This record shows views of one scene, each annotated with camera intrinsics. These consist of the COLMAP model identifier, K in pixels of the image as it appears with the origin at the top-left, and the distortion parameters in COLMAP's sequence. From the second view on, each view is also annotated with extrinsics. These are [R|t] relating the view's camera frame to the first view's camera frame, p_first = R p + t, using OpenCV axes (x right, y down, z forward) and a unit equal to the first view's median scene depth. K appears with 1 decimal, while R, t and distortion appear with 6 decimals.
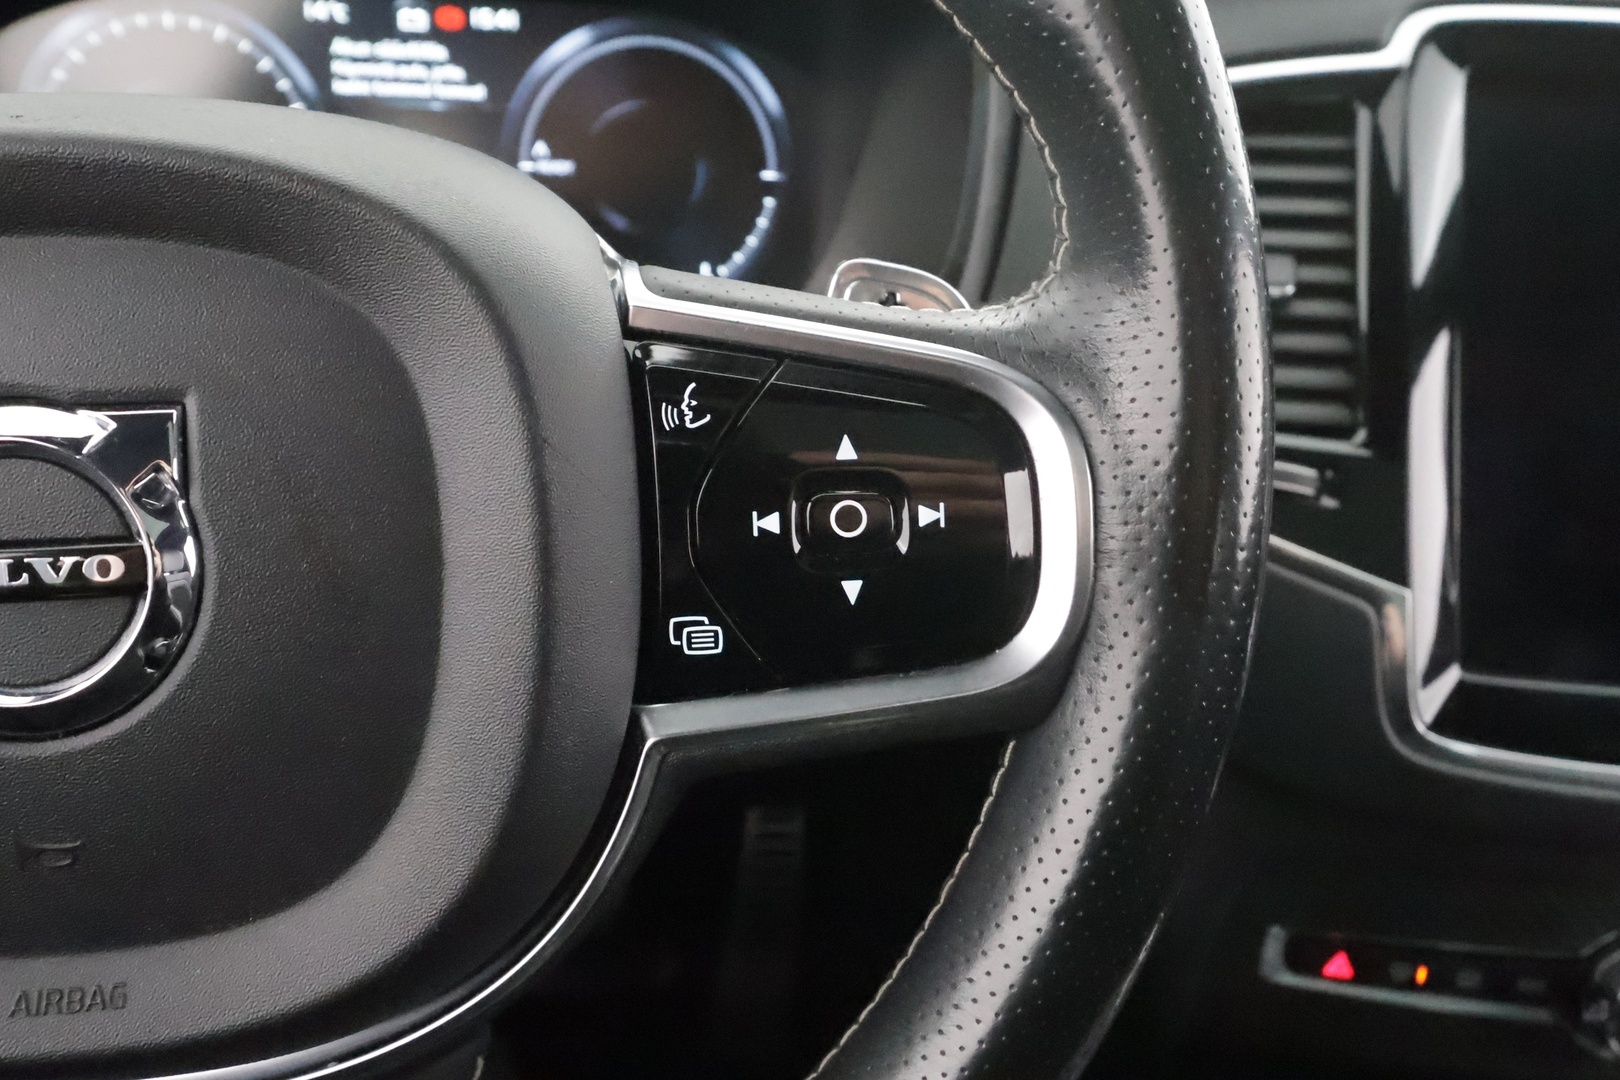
lens RADIAL K [[1268.8, 0, 796.8], [0, 1268.8, 548.6], [0, 0, 1]] dist [-0.004341, 0.008551]
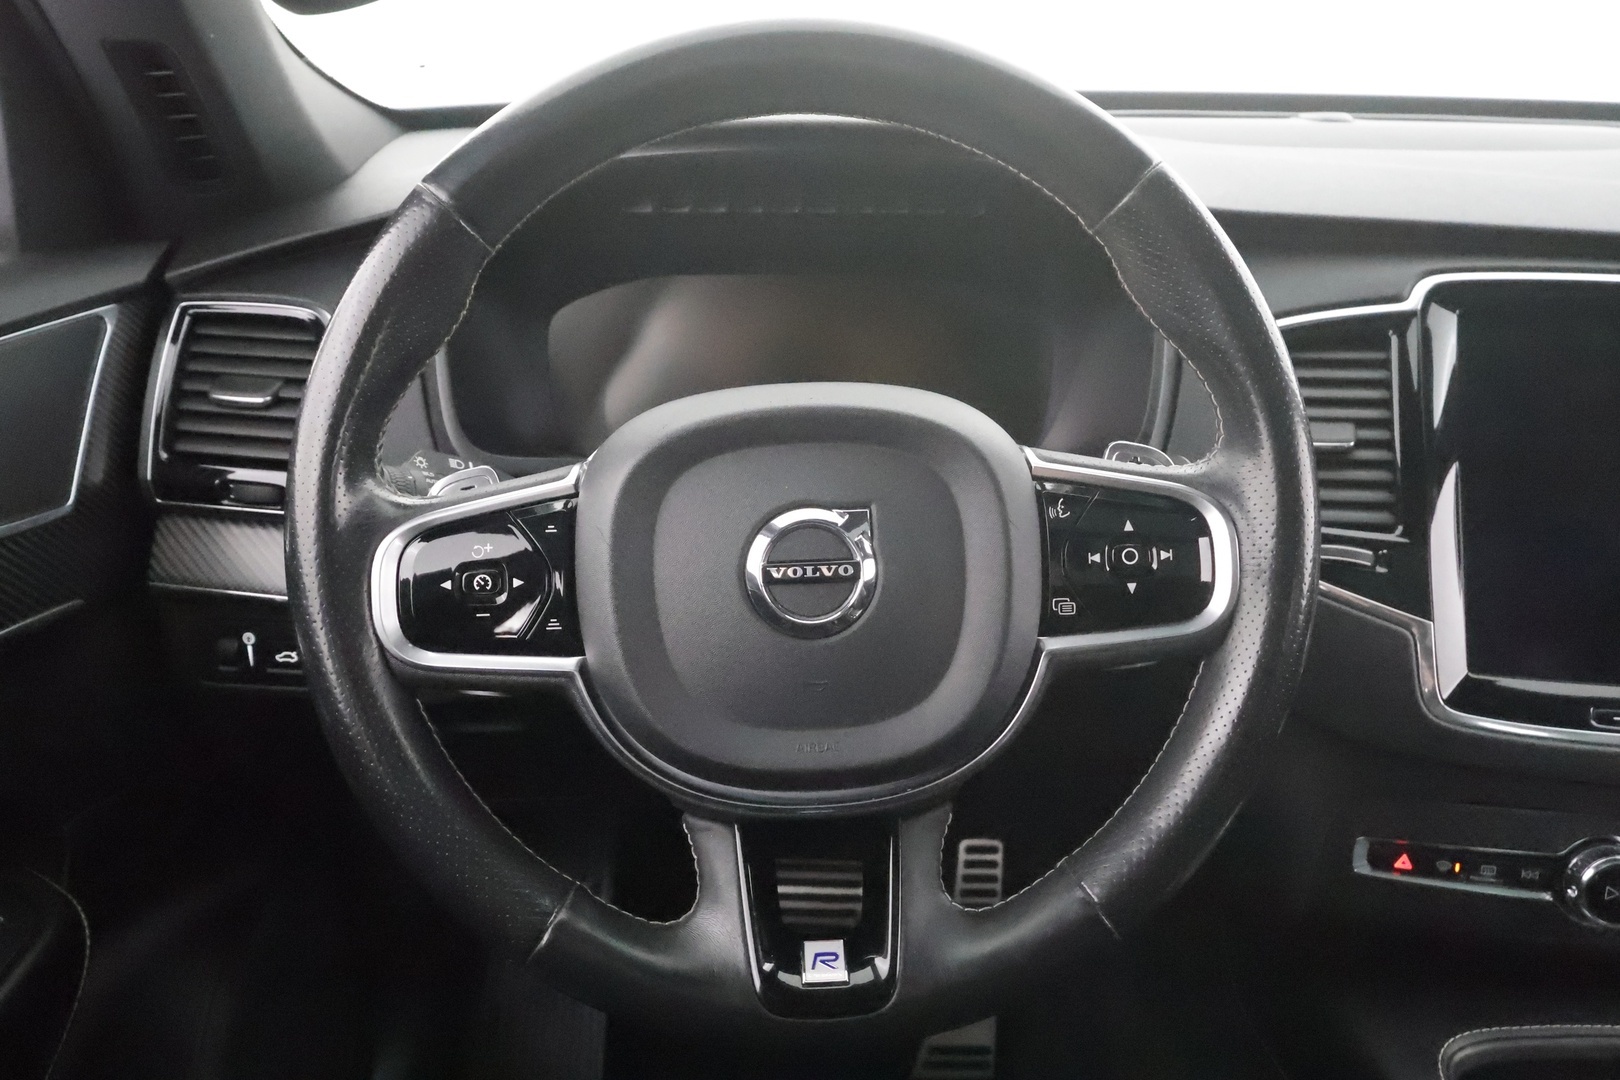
lens RADIAL K [[1268.8, 0, 773.4], [0, 1268.8, 540.3], [0, 0, 1]] dist [-0.004341, 0.008551]
pose [[0.993885, -0.004540, -0.110324, -0.333524], [-0.007202, 0.994361, -0.105805, 0.187465], [0.110182, 0.105952, 0.988248, -1.297159]]
